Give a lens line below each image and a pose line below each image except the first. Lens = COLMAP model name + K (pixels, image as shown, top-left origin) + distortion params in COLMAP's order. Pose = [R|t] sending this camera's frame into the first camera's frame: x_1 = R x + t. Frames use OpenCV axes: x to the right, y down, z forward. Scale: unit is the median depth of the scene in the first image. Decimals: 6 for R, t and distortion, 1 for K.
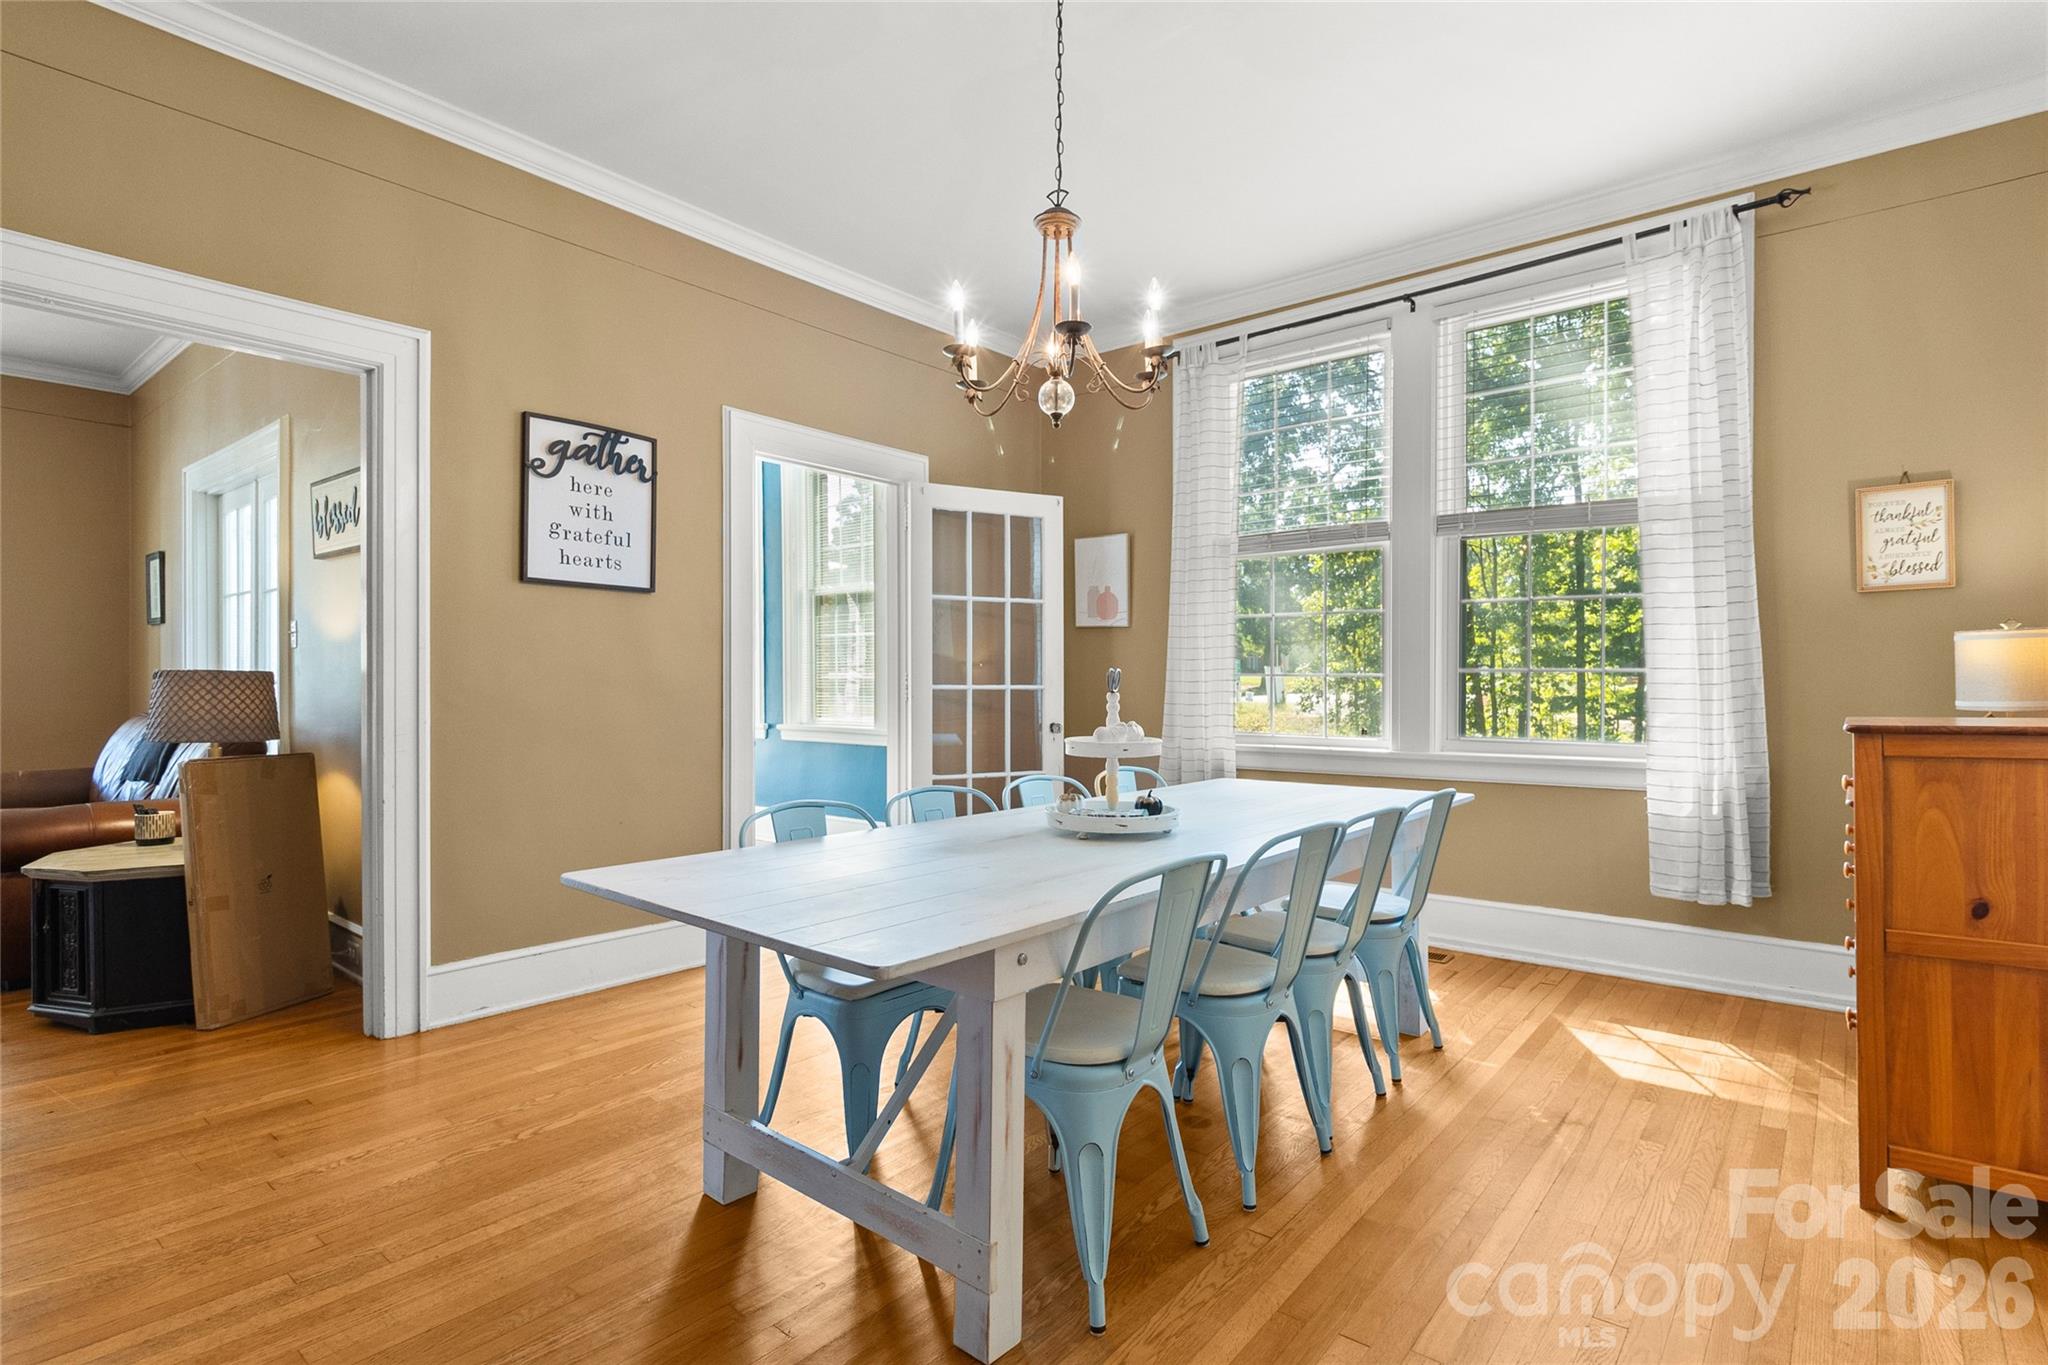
lens RADIAL K [[1001.8, 0, 1037.4], [0, 1001.8, 678.1], [0, 0, 1]] dist [0.003149, 0.002823]
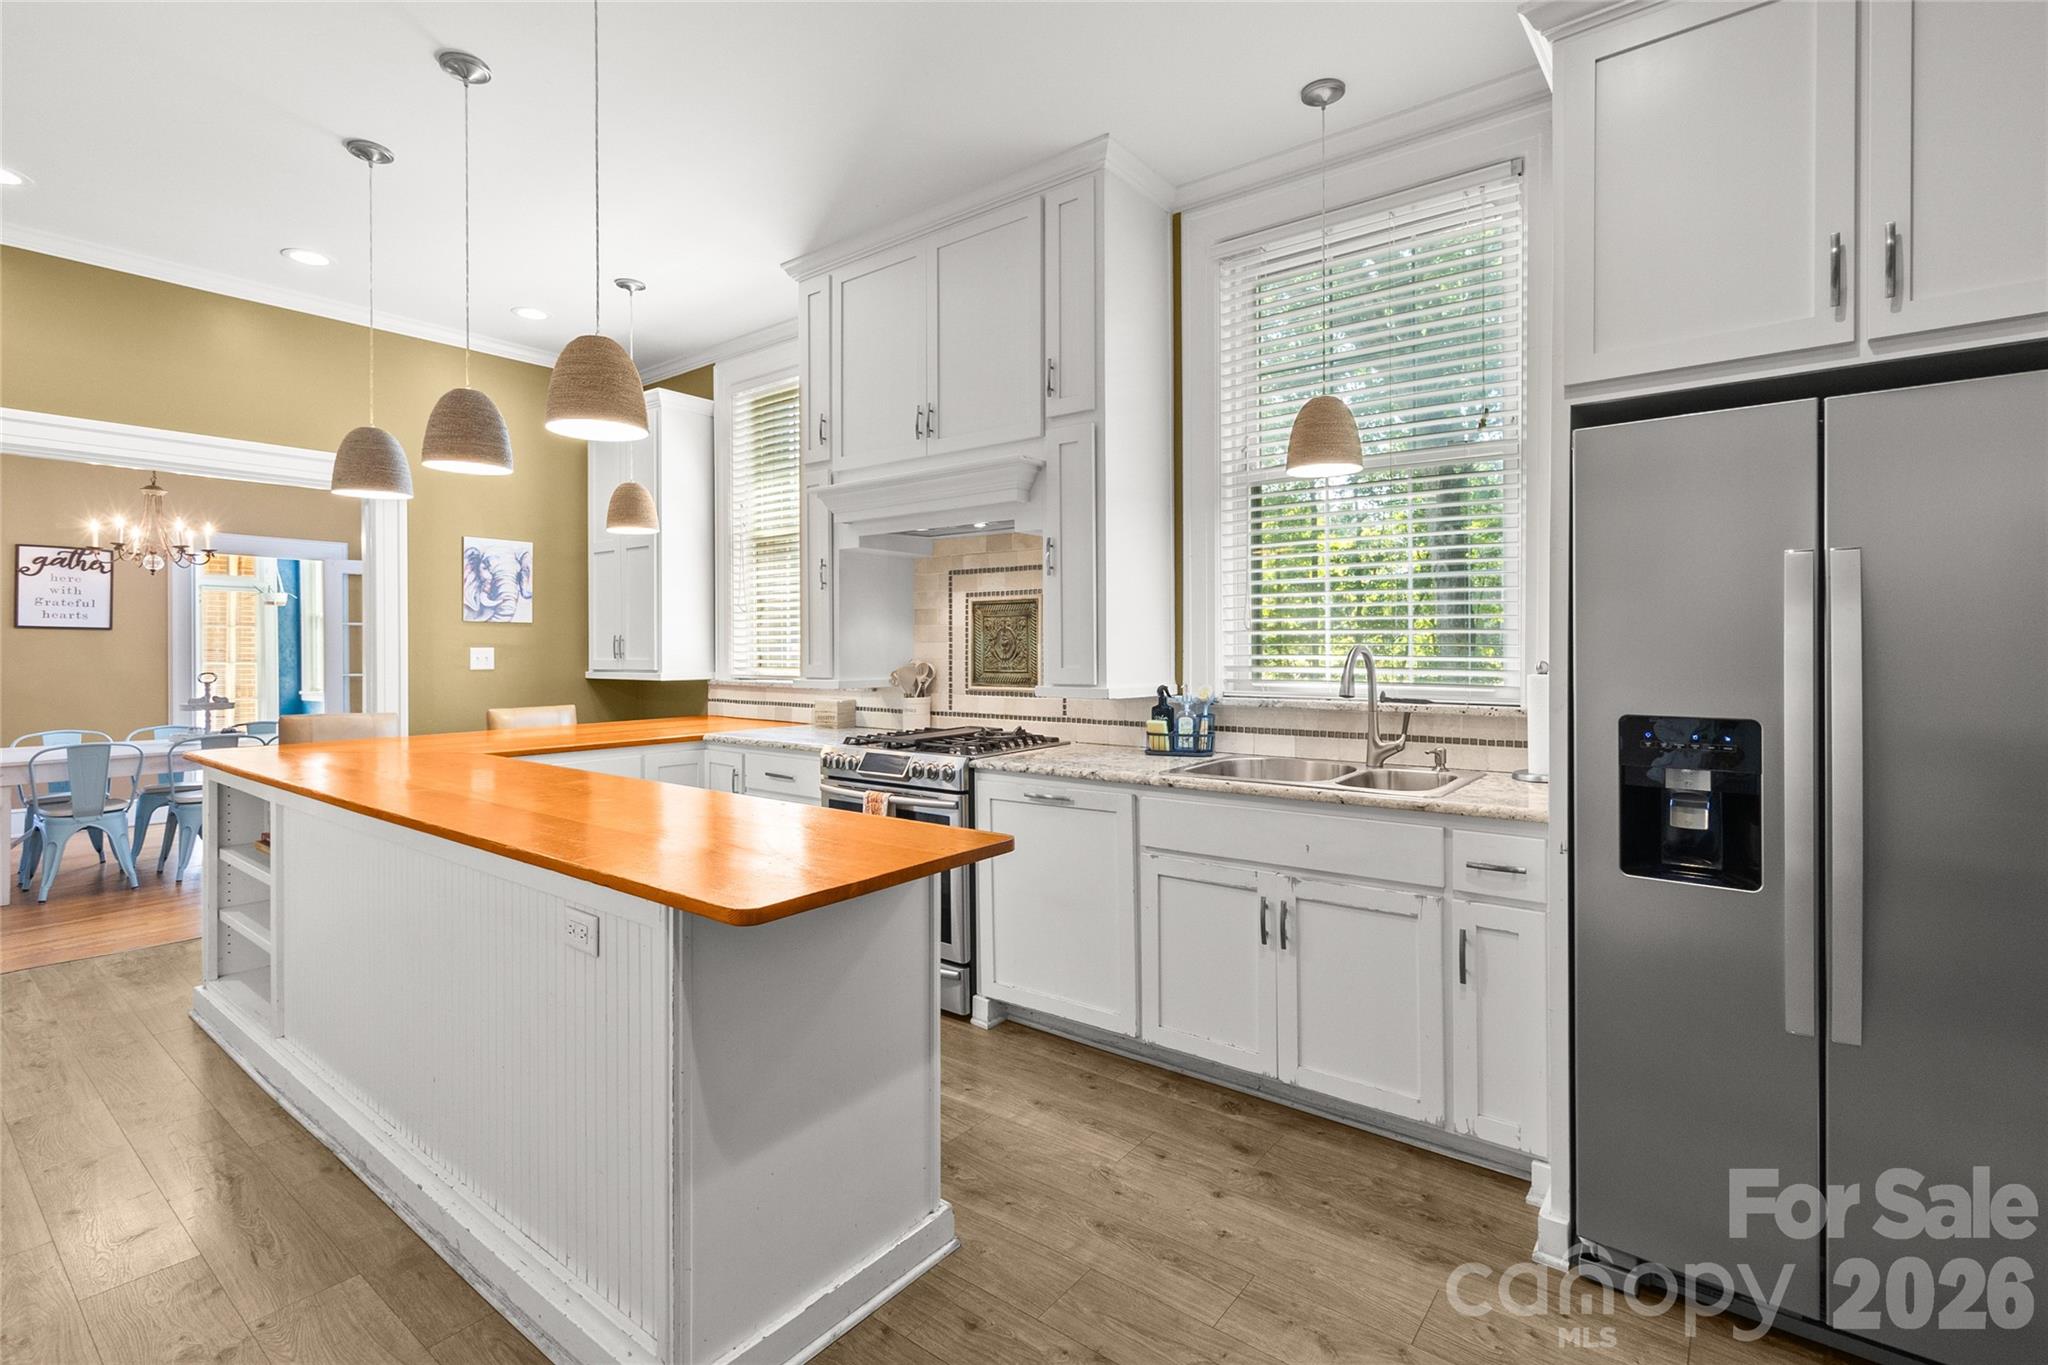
lens RADIAL K [[964.7, 0, 1064.0], [0, 964.7, 652.4], [0, 0, 1]] dist [0.005405, -0.000353]
pose [[0.999835, -0.002546, 0.017965, 1.500610], [0.002566, 0.999996, -0.001100, -0.037347], [-0.017963, 0.001146, 0.999838, -0.953001]]
